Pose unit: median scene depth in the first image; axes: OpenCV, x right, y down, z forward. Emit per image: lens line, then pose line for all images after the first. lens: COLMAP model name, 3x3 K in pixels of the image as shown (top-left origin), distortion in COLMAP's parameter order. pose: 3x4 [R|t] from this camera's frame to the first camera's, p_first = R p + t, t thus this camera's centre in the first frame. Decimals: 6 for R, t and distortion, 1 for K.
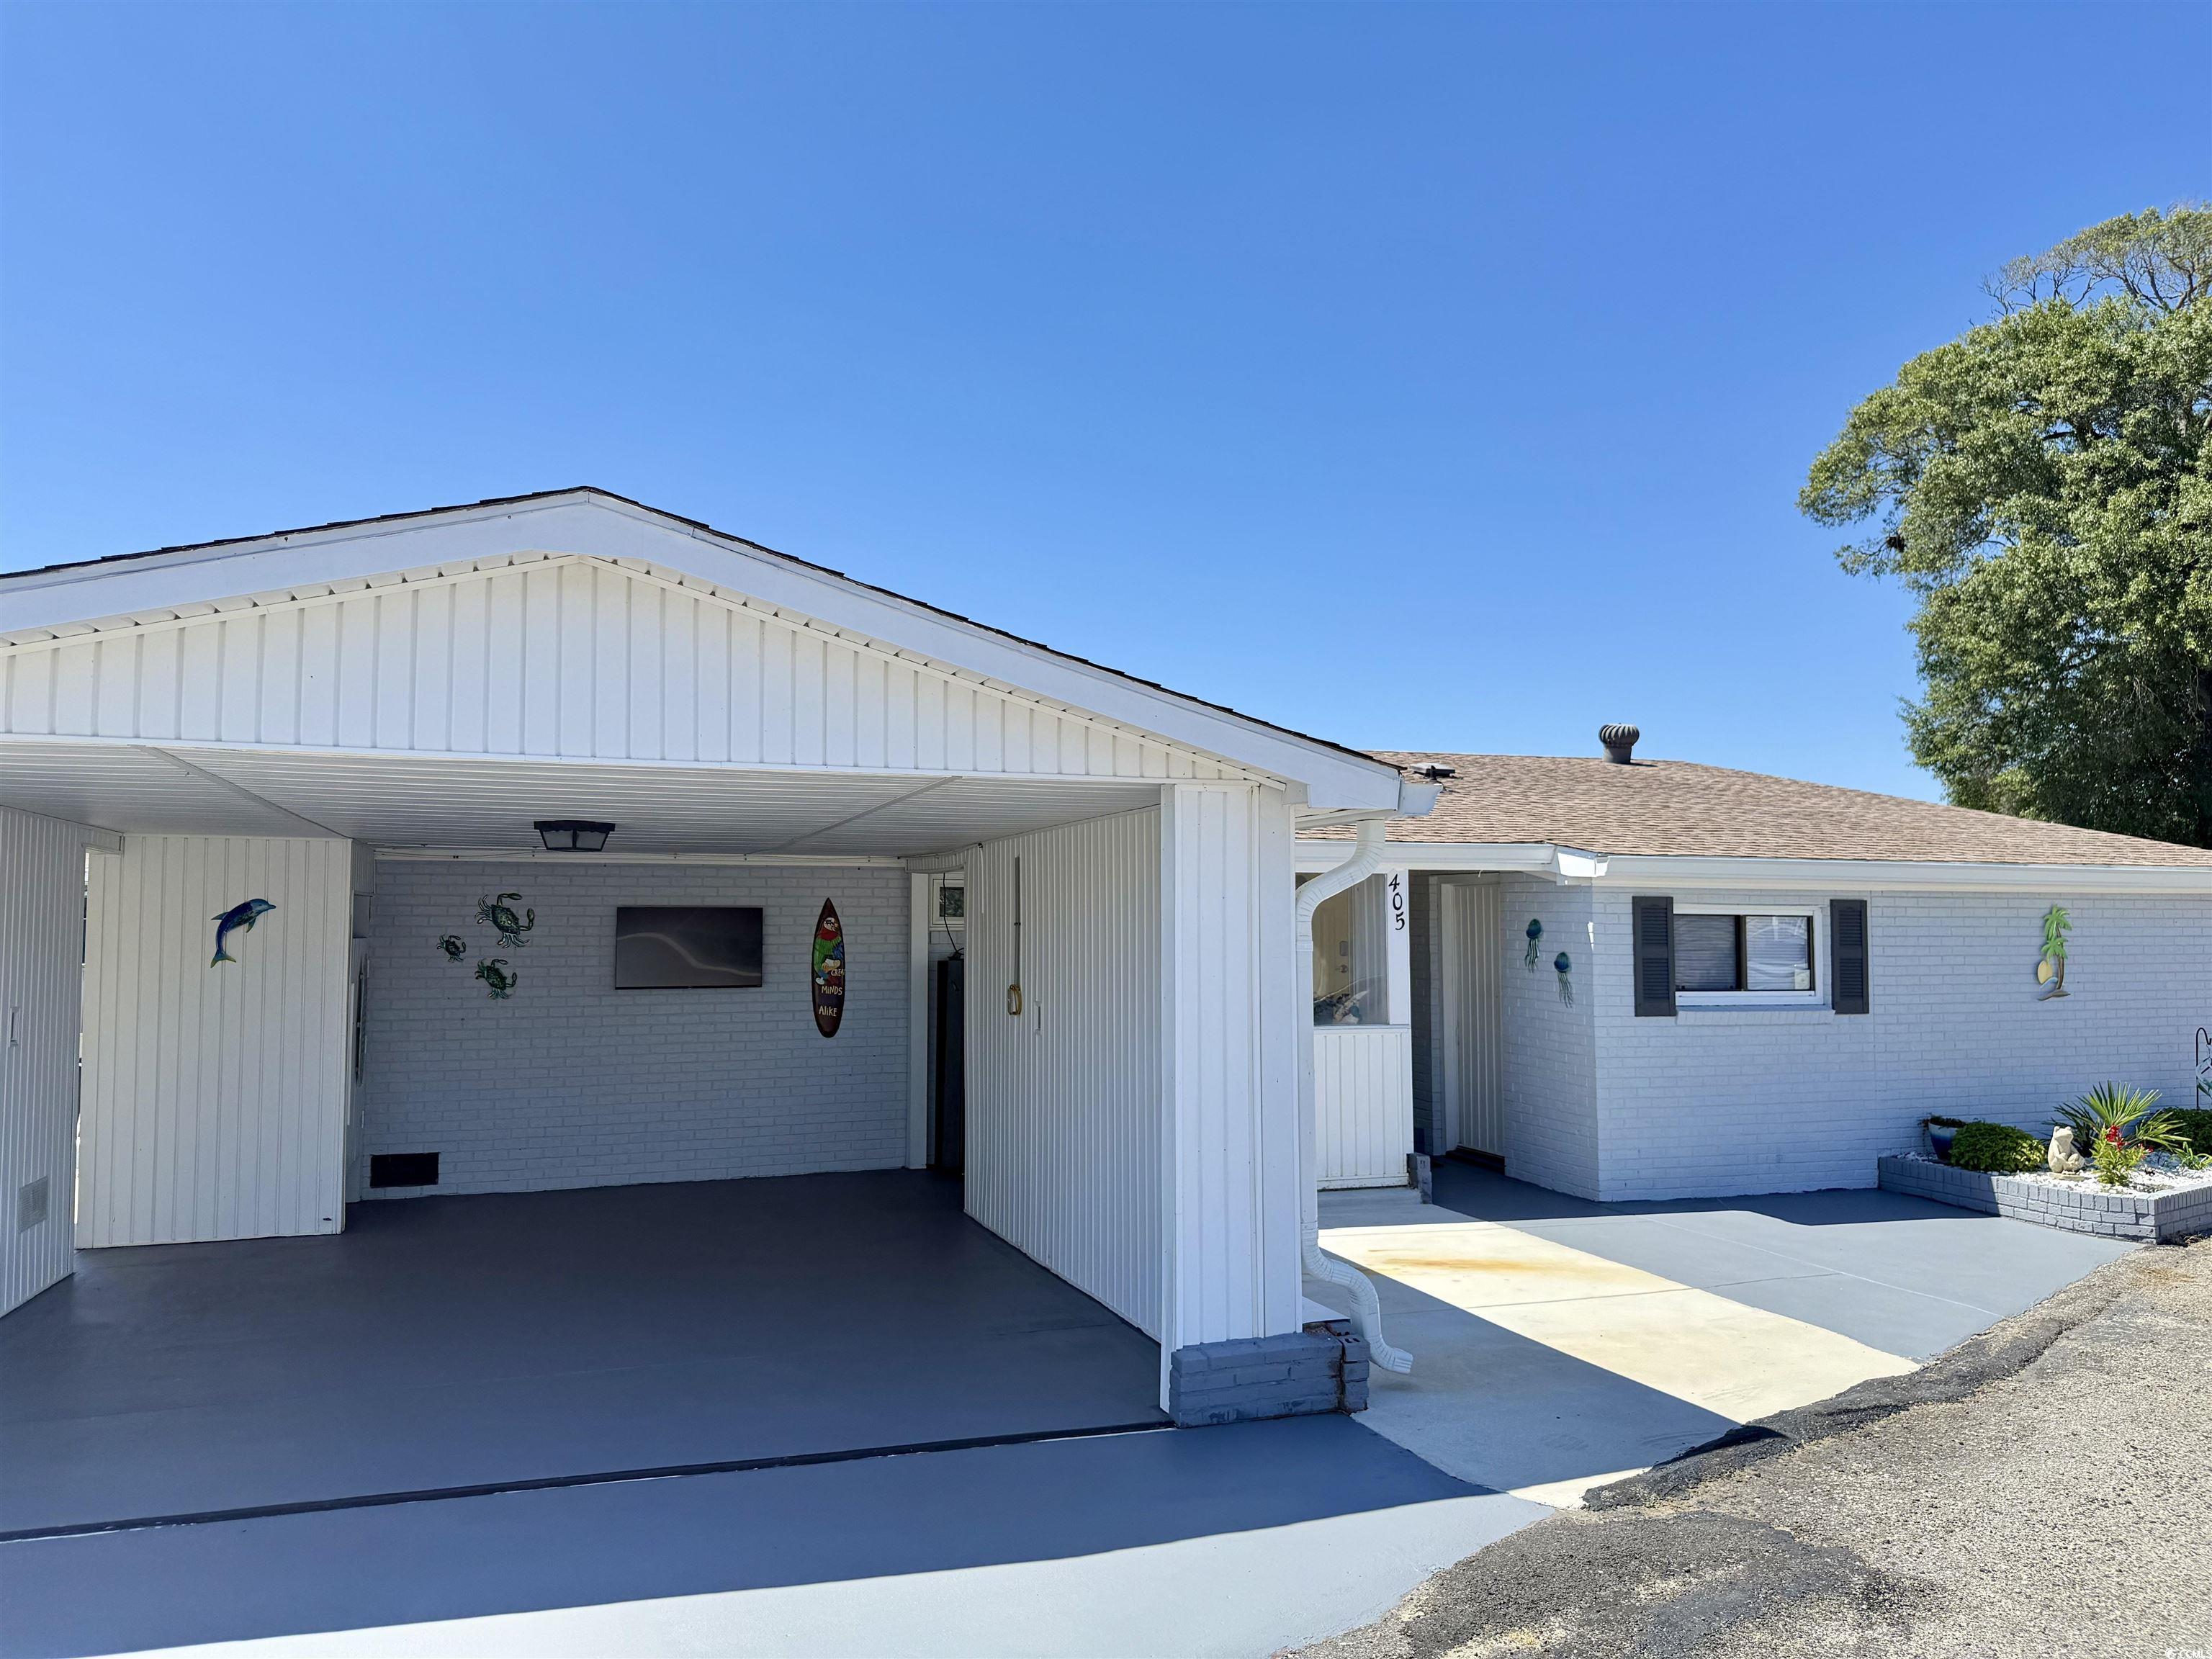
lens RADIAL K [[1568.5, 0, 1105.5], [0, 1568.5, 825.8], [0, 0, 1]] dist [0.043027, -0.072962]
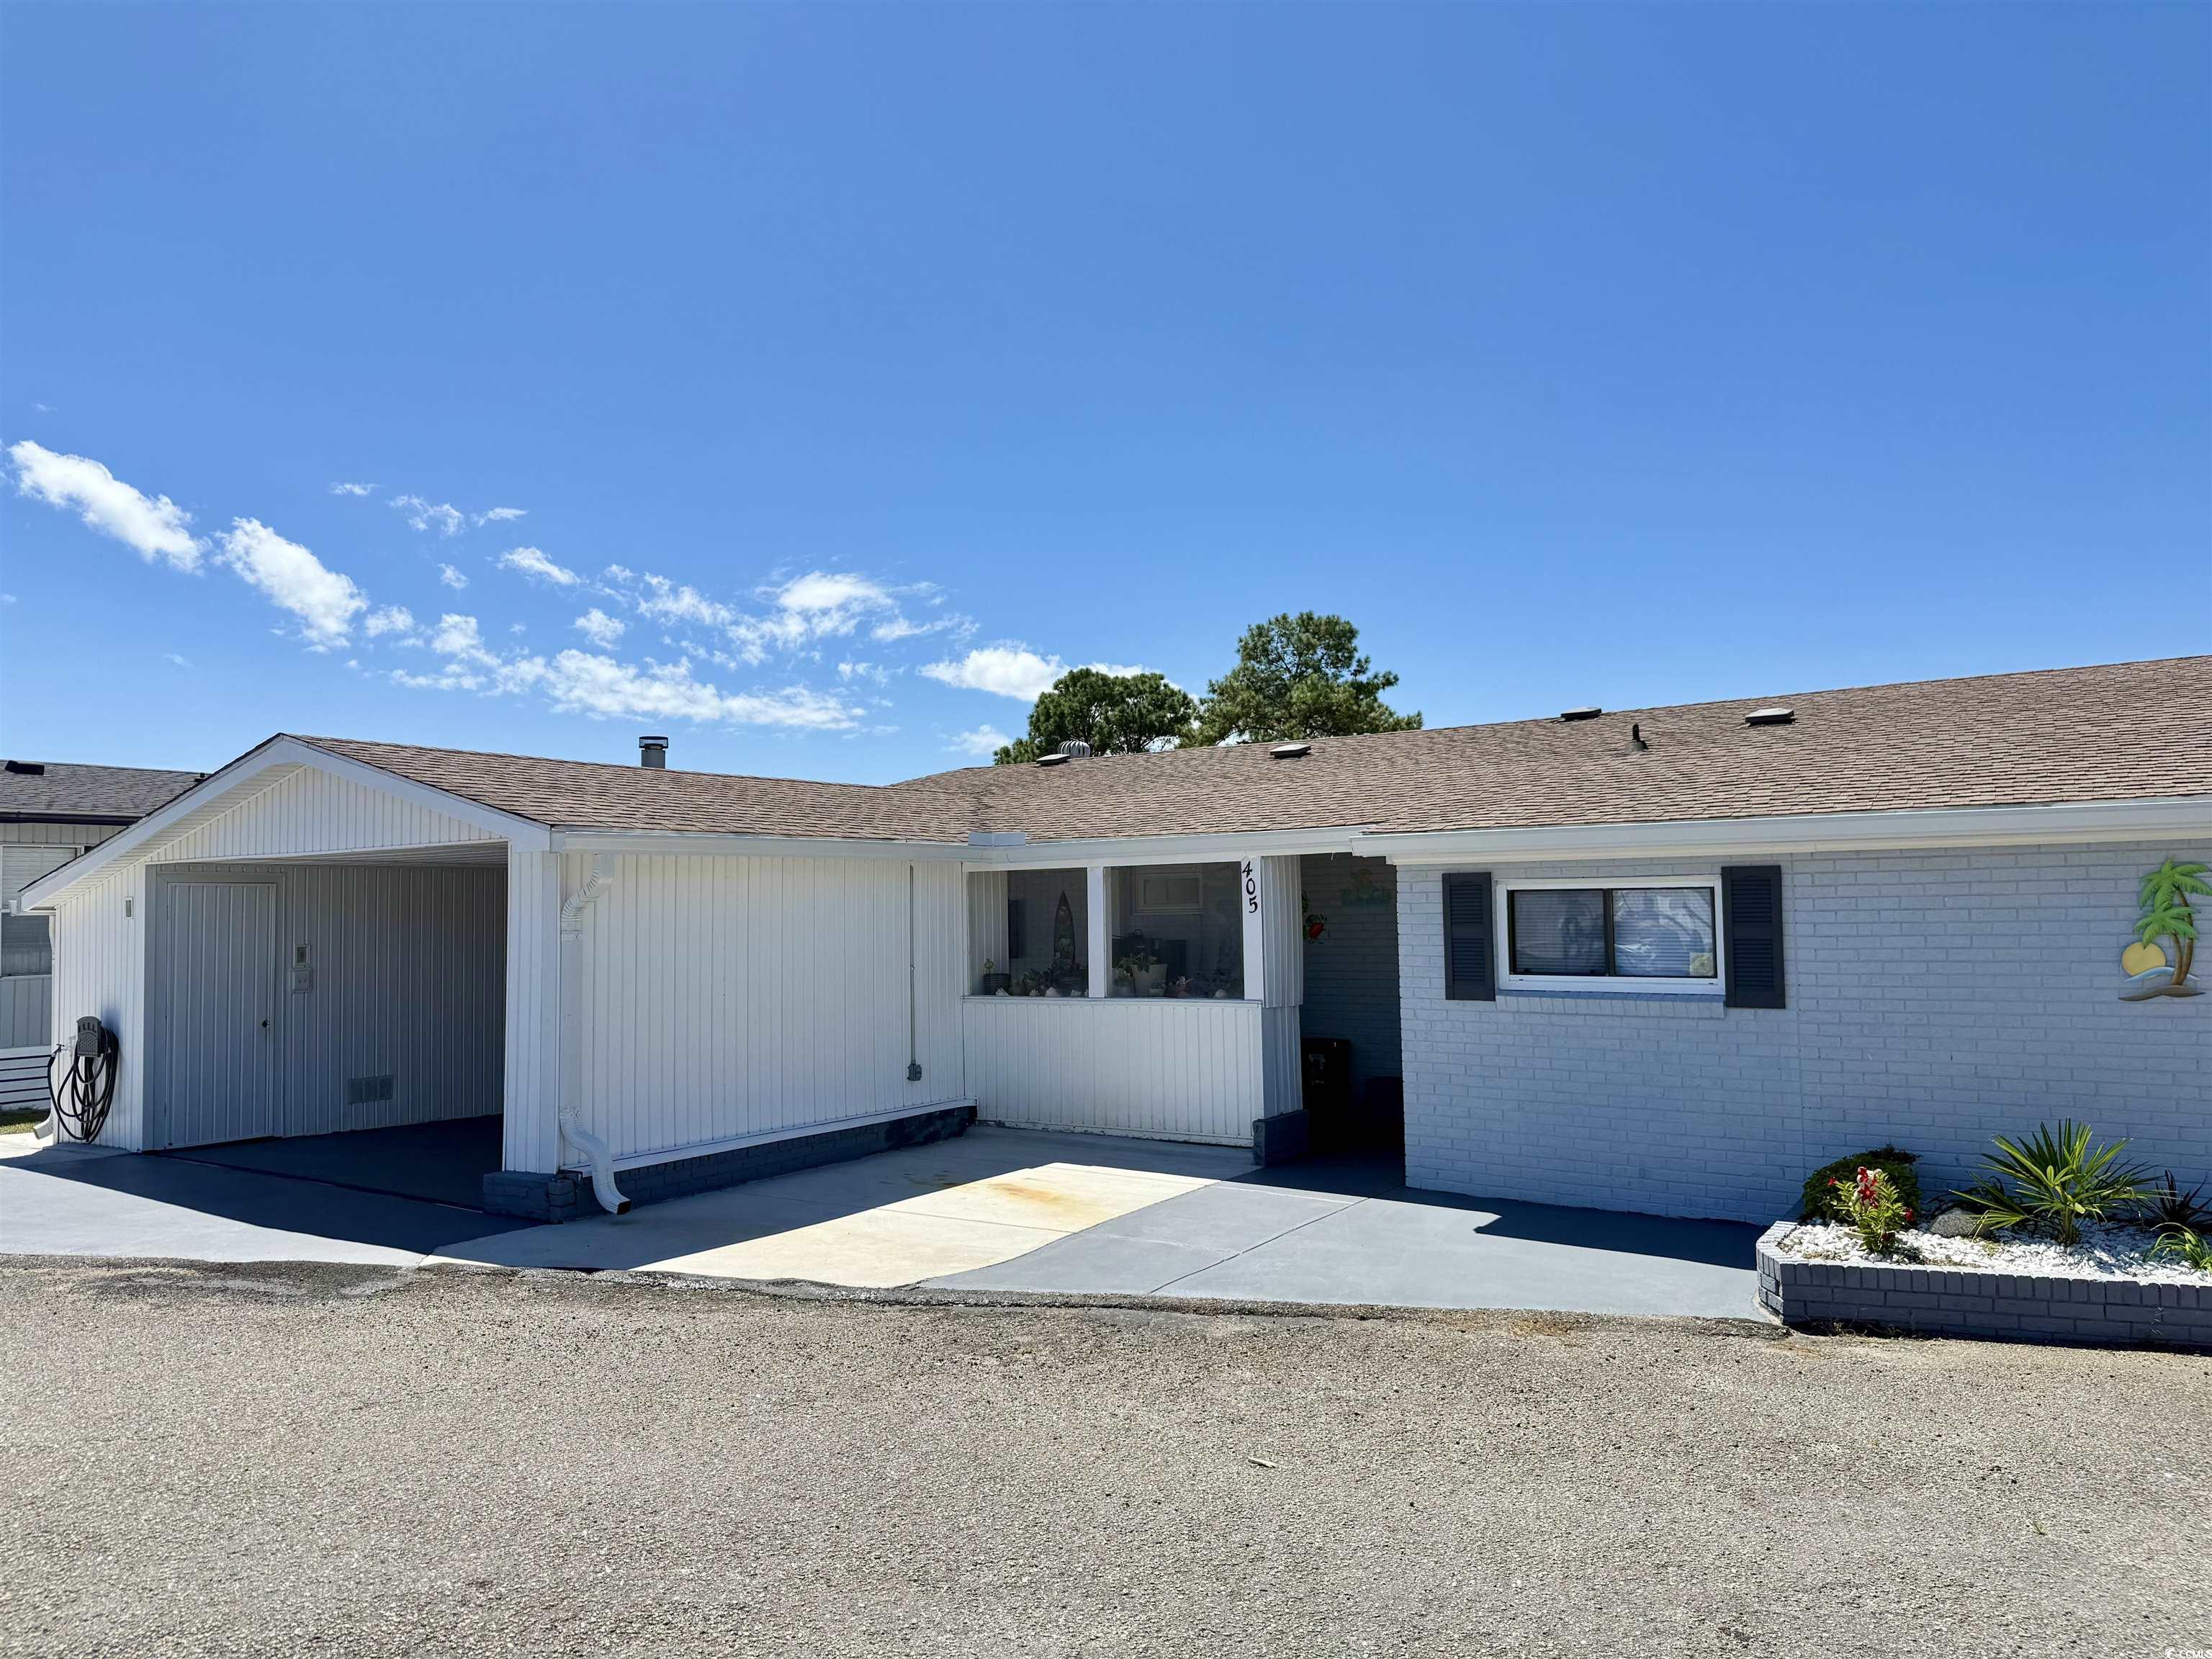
lens RADIAL K [[1568.5, 0, 1103.0], [0, 1568.5, 838.5], [0, 0, 1]] dist [0.043027, -0.072962]
pose [[0.586991, -0.049774, -0.808062, 0.968229], [0.071323, 0.997407, -0.009627, 0.017754], [0.806446, -0.051983, 0.589019, 0.271933]]
